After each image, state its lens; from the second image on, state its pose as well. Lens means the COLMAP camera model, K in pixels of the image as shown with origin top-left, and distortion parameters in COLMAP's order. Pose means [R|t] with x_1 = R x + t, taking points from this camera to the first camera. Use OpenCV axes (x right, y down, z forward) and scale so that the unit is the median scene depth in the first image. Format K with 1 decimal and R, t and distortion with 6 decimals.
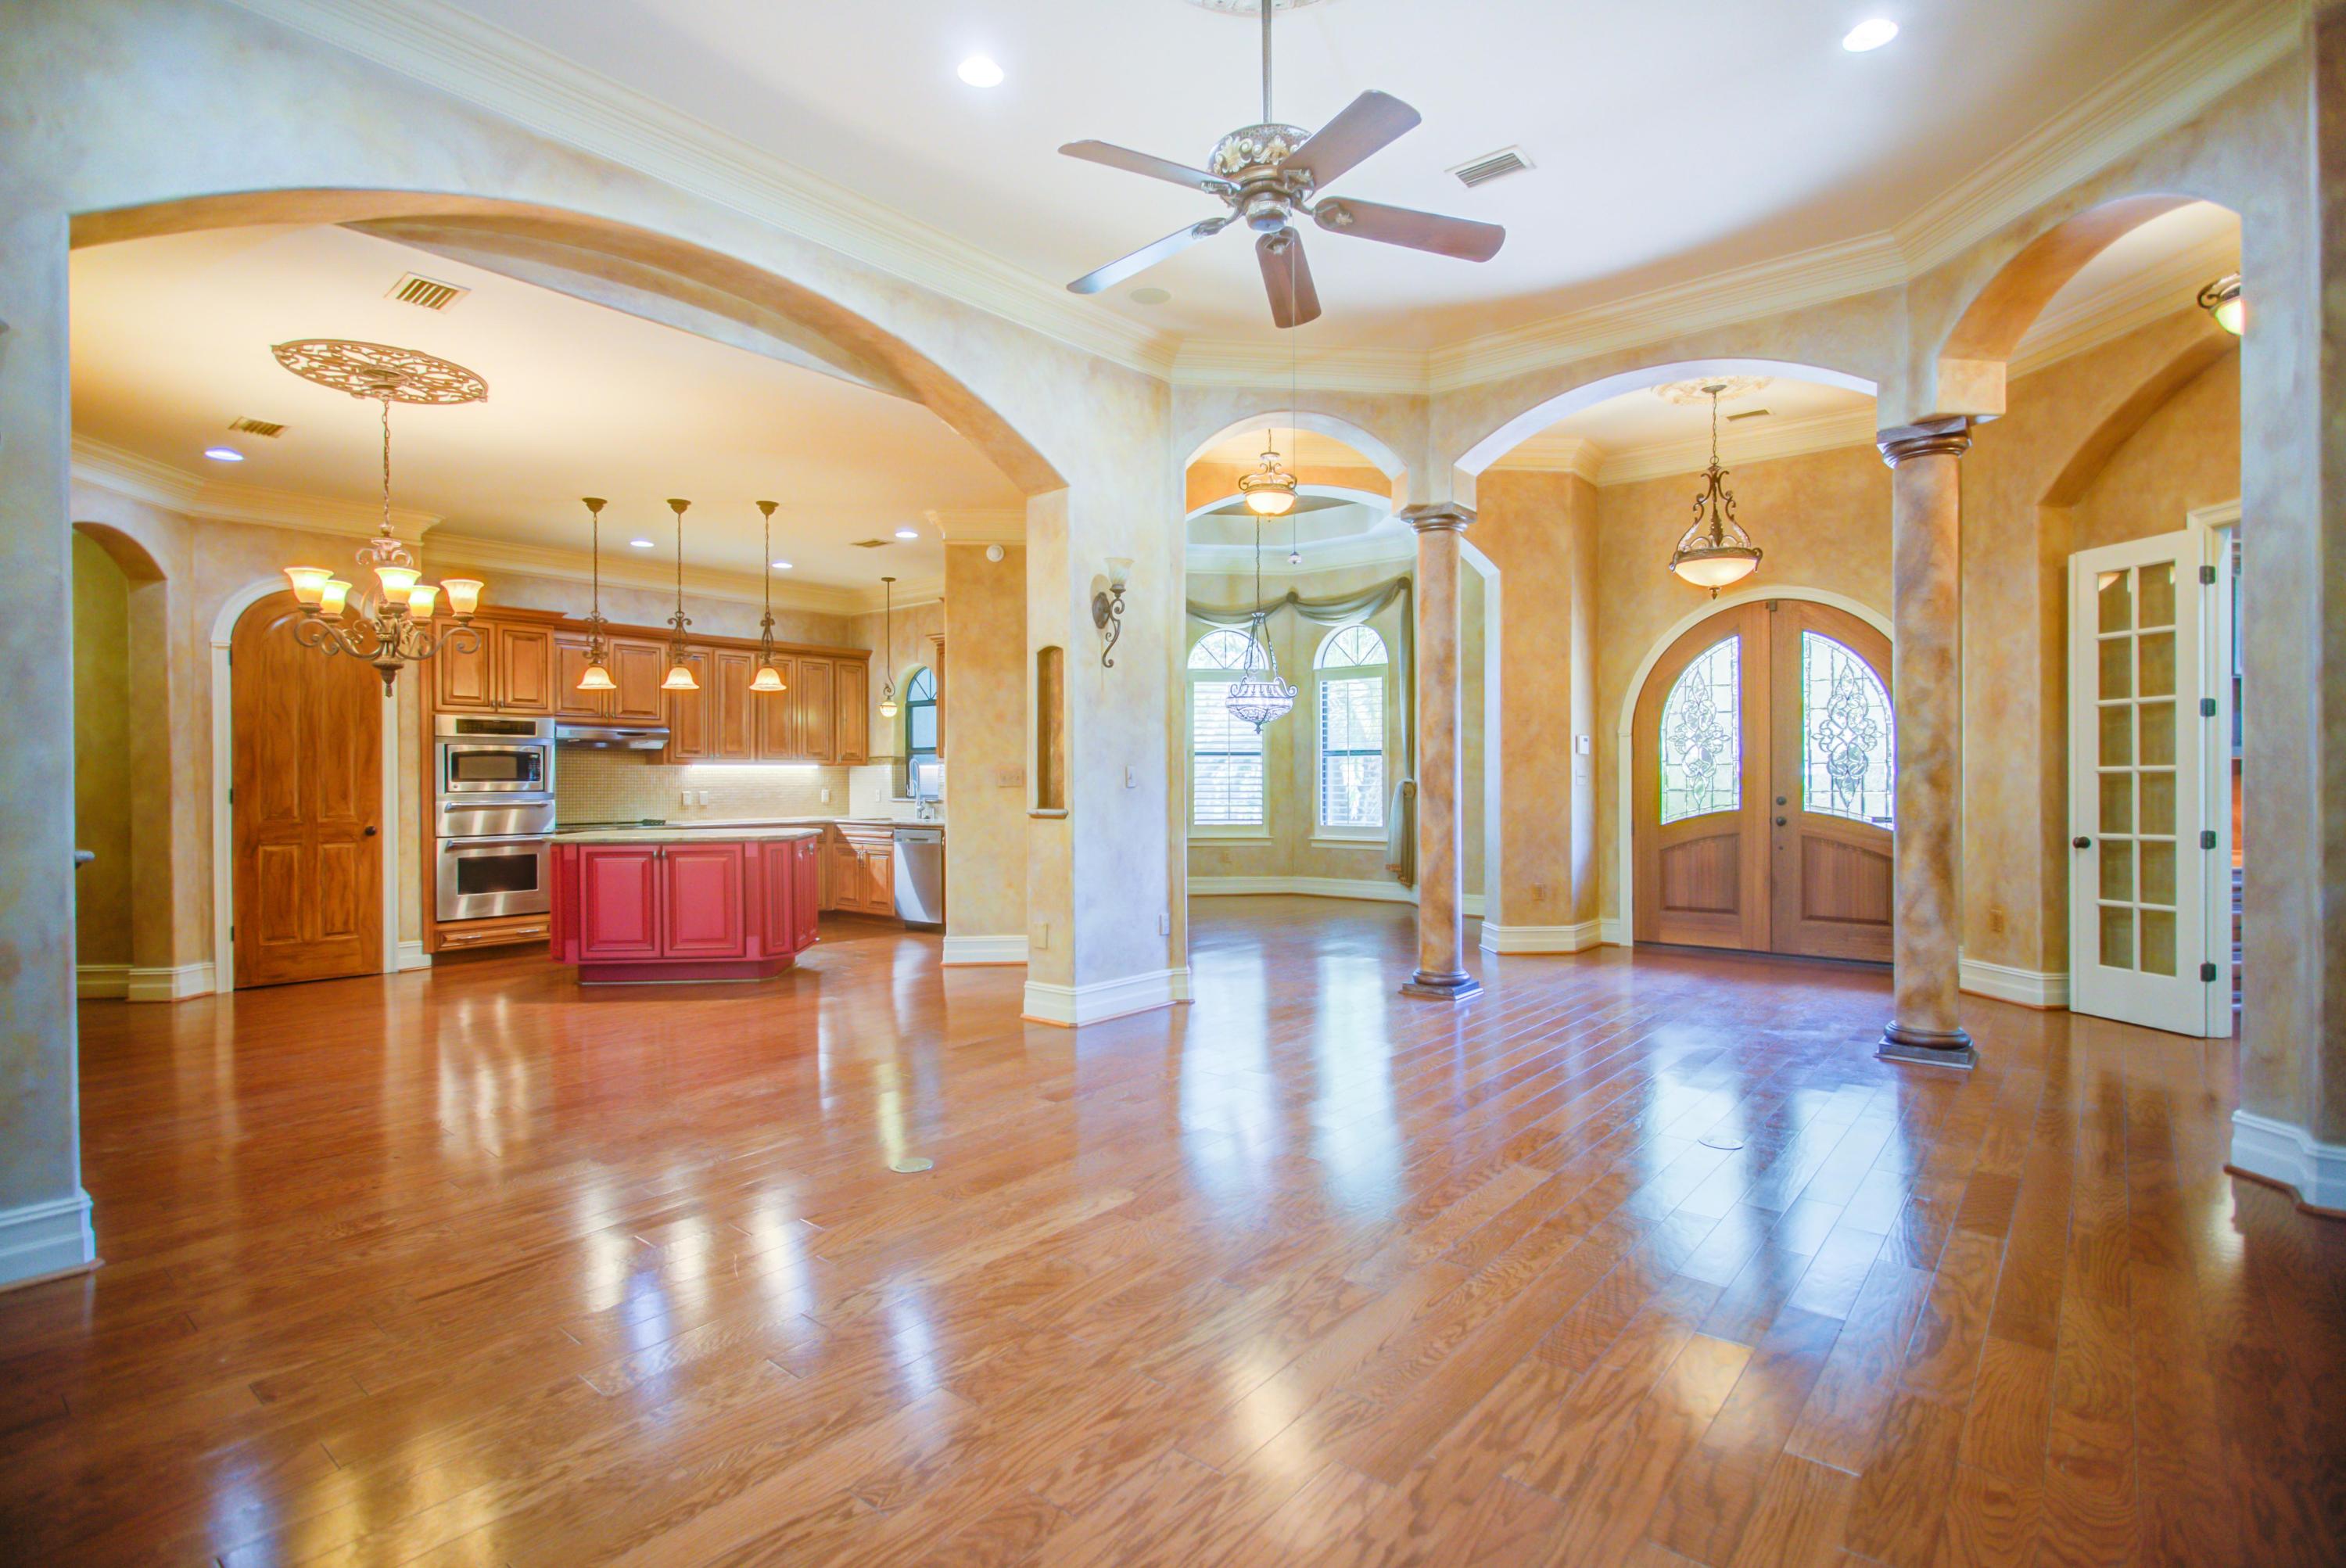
lens RADIAL K [[1138.5, 0, 1167.9], [0, 1138.5, 781.8], [0, 0, 1]] dist [0.000715, 0.001205]
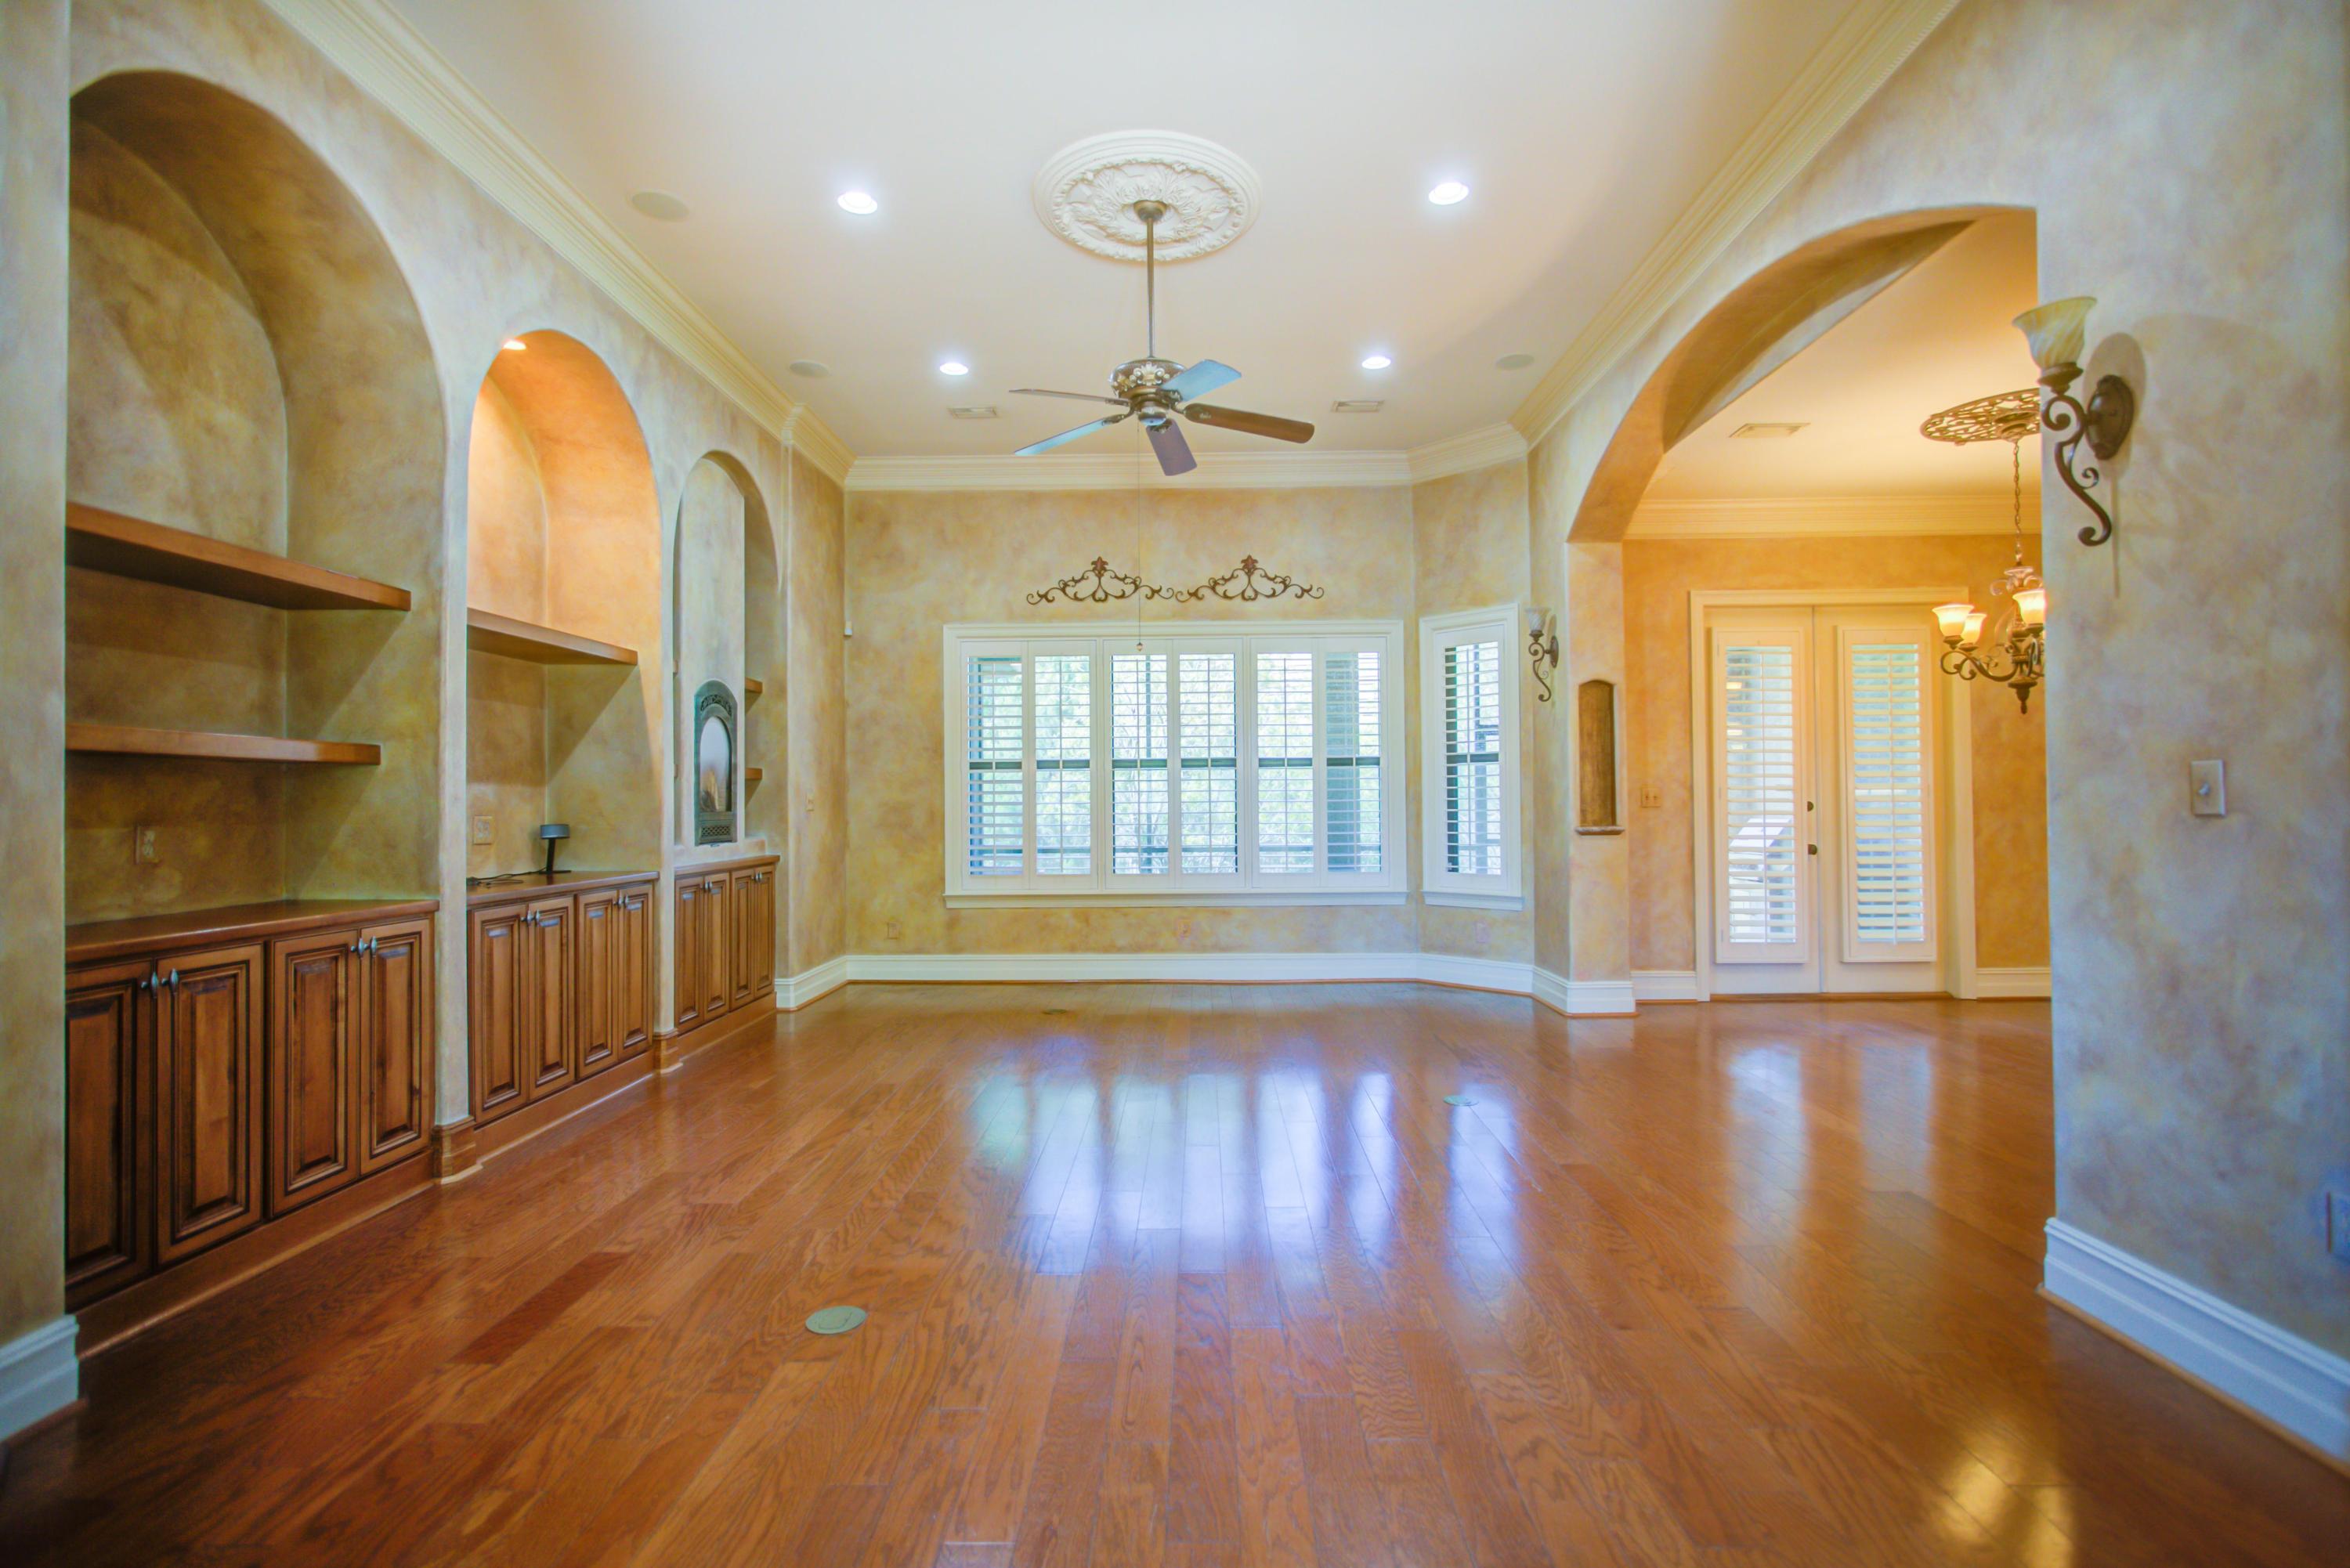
lens RADIAL K [[1122.9, 0, 1170.0], [0, 1122.9, 780.5], [0, 0, 1]] dist [-0.007312, 0.000247]
pose [[-0.782265, -0.000480, -0.622946, 0.400493], [0.008448, 0.999900, -0.011379, -0.004173], [0.622889, -0.014164, -0.782182, 0.887172]]
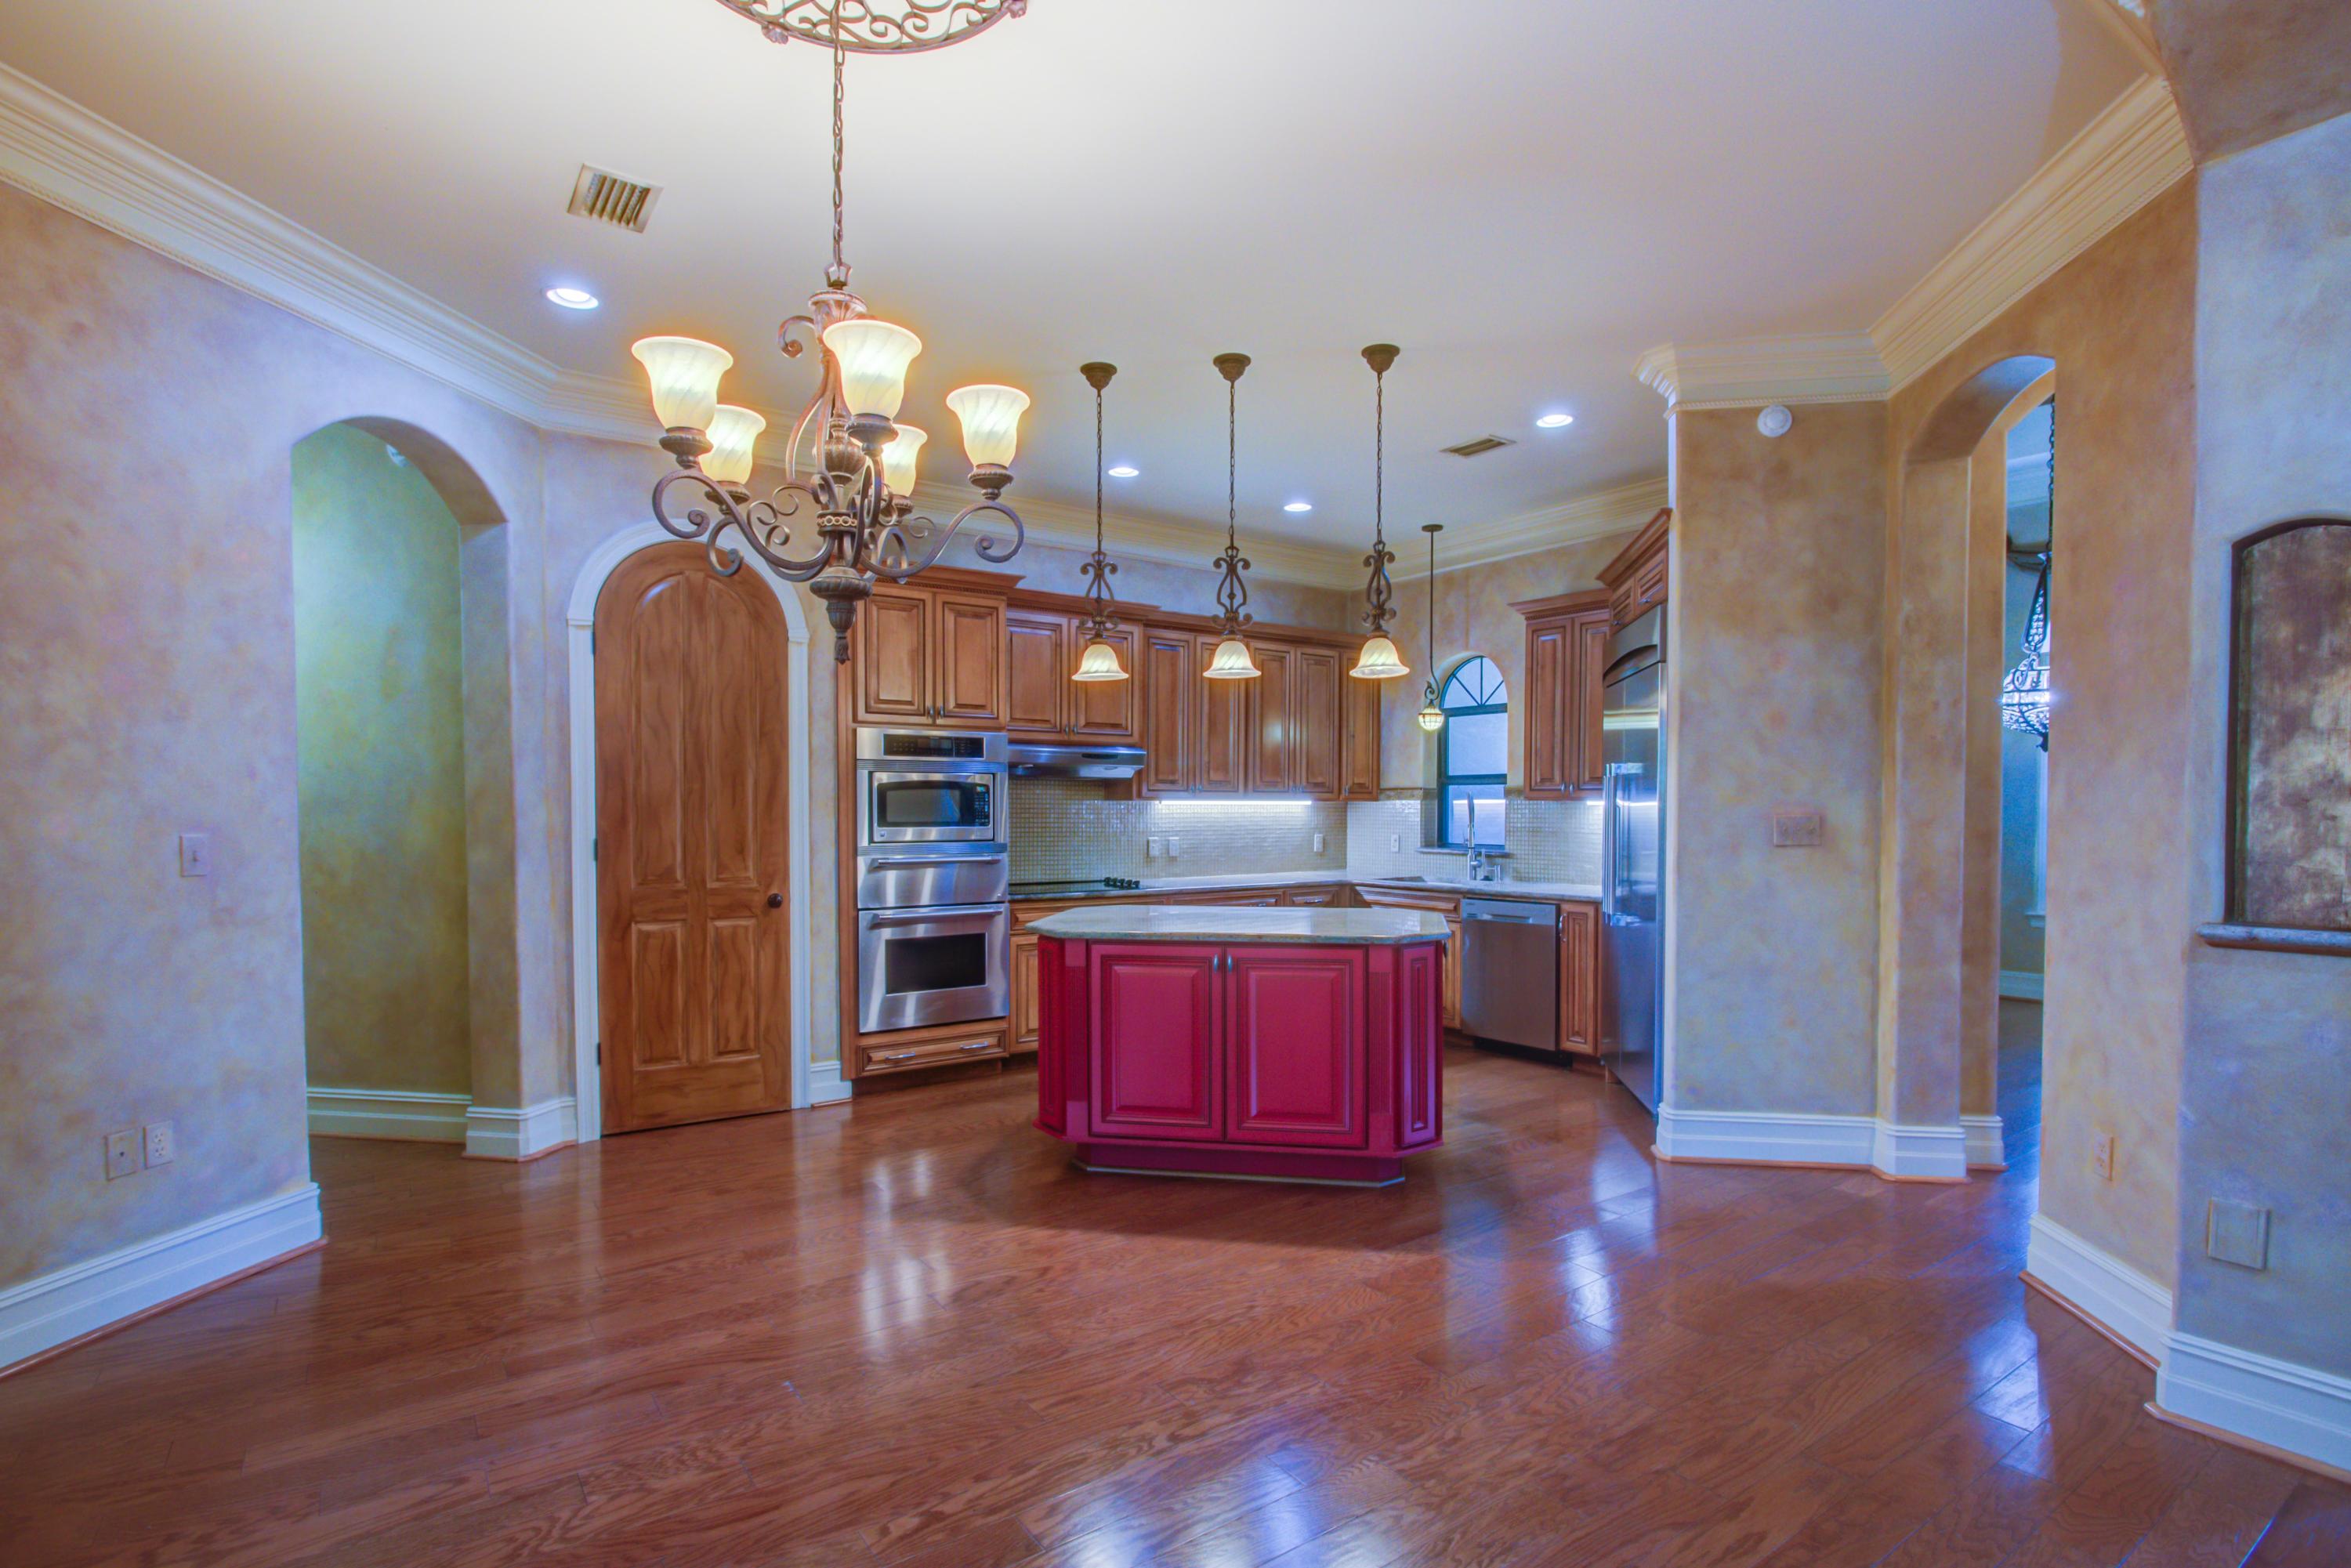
lens RADIAL K [[1140.8, 0, 1175.5], [0, 1140.8, 834.9], [0, 0, 1]] dist [-0.008117, 0.001581]
pose [[0.968164, 0.011122, -0.250071, -0.302385], [-0.005526, 0.999719, 0.023069, -0.012604], [0.250257, -0.020952, 0.967953, 0.407730]]
